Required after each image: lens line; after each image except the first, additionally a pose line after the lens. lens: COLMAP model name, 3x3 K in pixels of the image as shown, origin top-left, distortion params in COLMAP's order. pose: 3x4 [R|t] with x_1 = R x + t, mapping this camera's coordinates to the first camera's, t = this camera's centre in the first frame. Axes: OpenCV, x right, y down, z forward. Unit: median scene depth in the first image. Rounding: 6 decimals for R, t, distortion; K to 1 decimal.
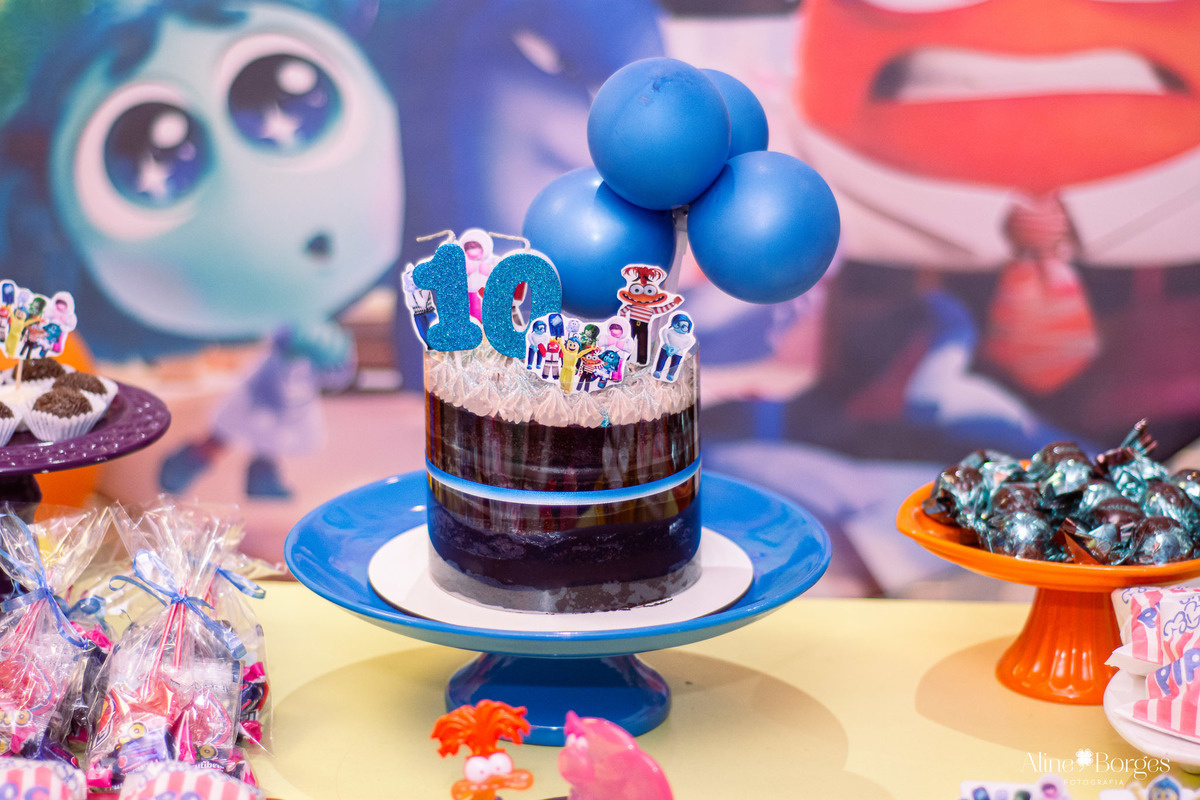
lens RADIAL K [[2779.5, 0, 600.0], [0, 2779.5, 400.0], [0, 0, 1]] dist [-0.061931, 0.045779]
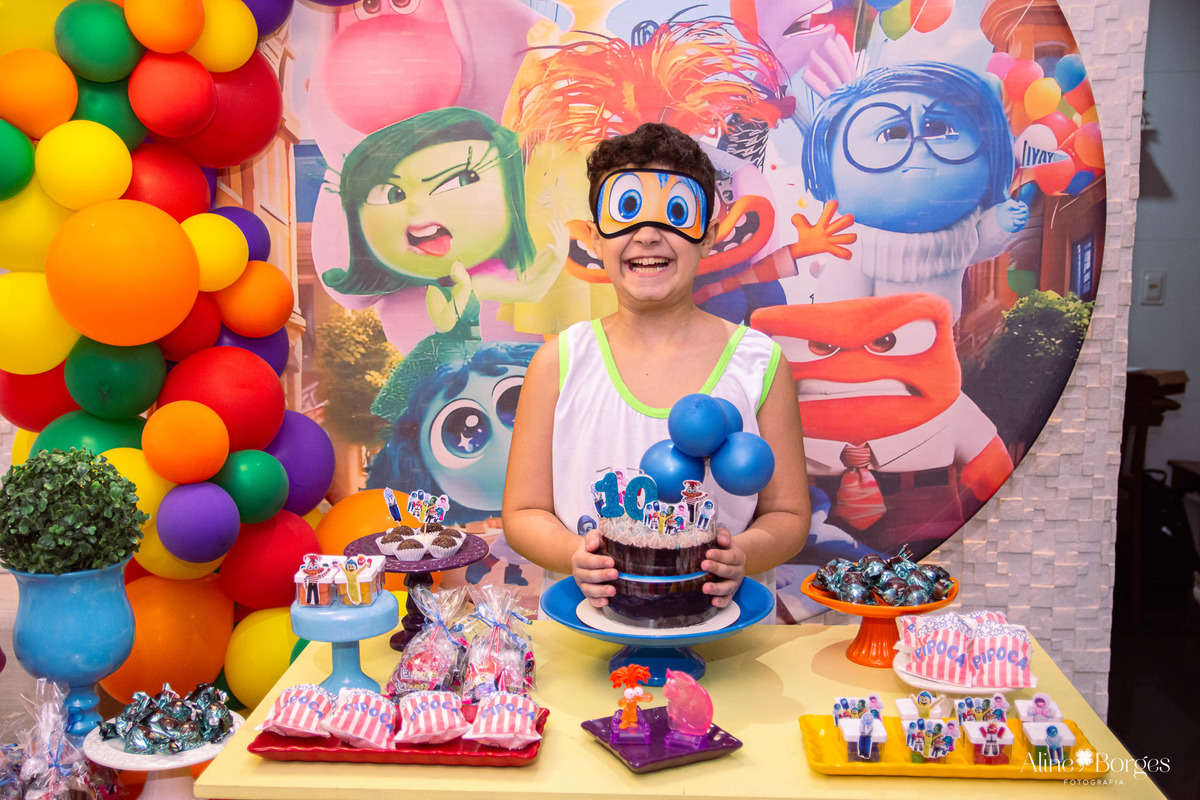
lens RADIAL K [[1371.8, 0, 600.0], [0, 1371.8, 400.0], [0, 0, 1]] dist [-0.007964, 0.042845]
pose [[0.999469, -0.014646, -0.029119, -0.027661], [0.011615, 0.994751, -0.101660, 0.001412], [0.030455, 0.101268, 0.994393, -0.176066]]
